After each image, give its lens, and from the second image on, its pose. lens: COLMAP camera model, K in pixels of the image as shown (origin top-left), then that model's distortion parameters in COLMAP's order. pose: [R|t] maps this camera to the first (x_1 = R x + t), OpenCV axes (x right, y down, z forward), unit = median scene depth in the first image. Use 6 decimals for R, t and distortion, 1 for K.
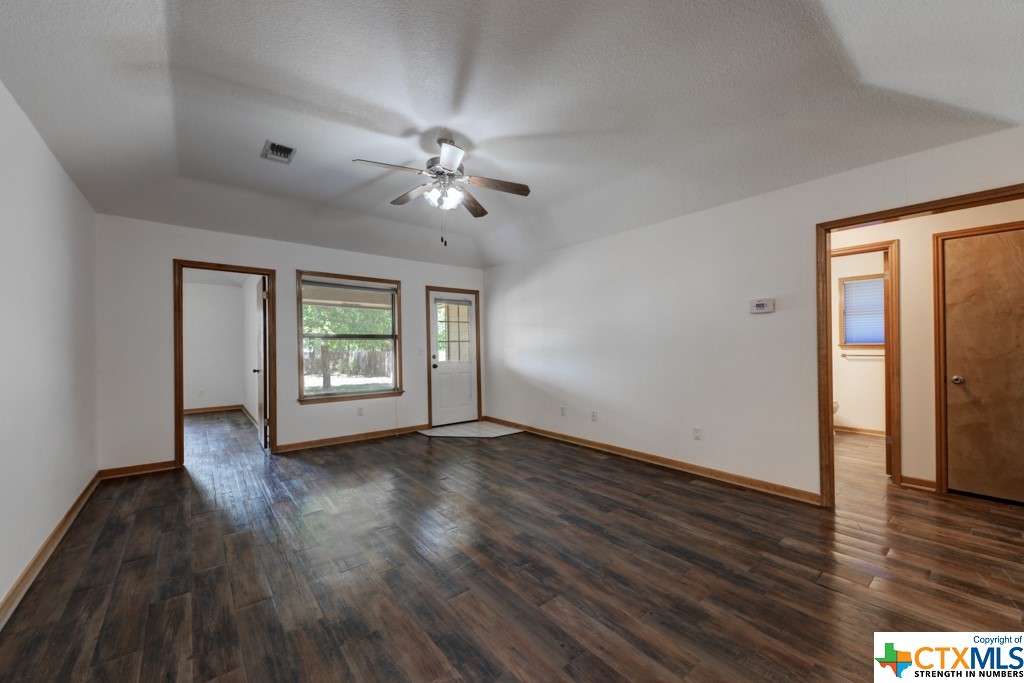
lens RADIAL K [[392.4, 0, 510.6], [0, 392.4, 326.8], [0, 0, 1]] dist [-0.000071, -0.000046]
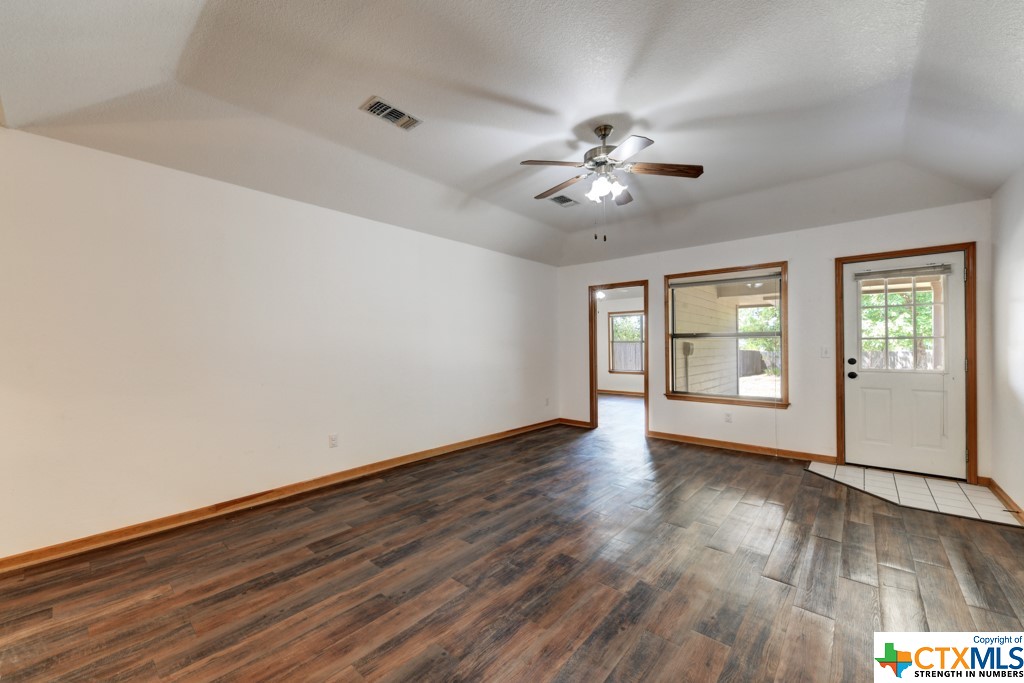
lens RADIAL K [[398.6, 0, 512.0], [0, 398.6, 341.5], [0, 0, 1]] dist [-0.001770, -0.000229]
pose [[0.166118, -0.008337, -0.986071, 0.585887], [0.050662, 0.998716, 0.000090, 0.019817], [0.984804, -0.049971, 0.166327, 0.480842]]
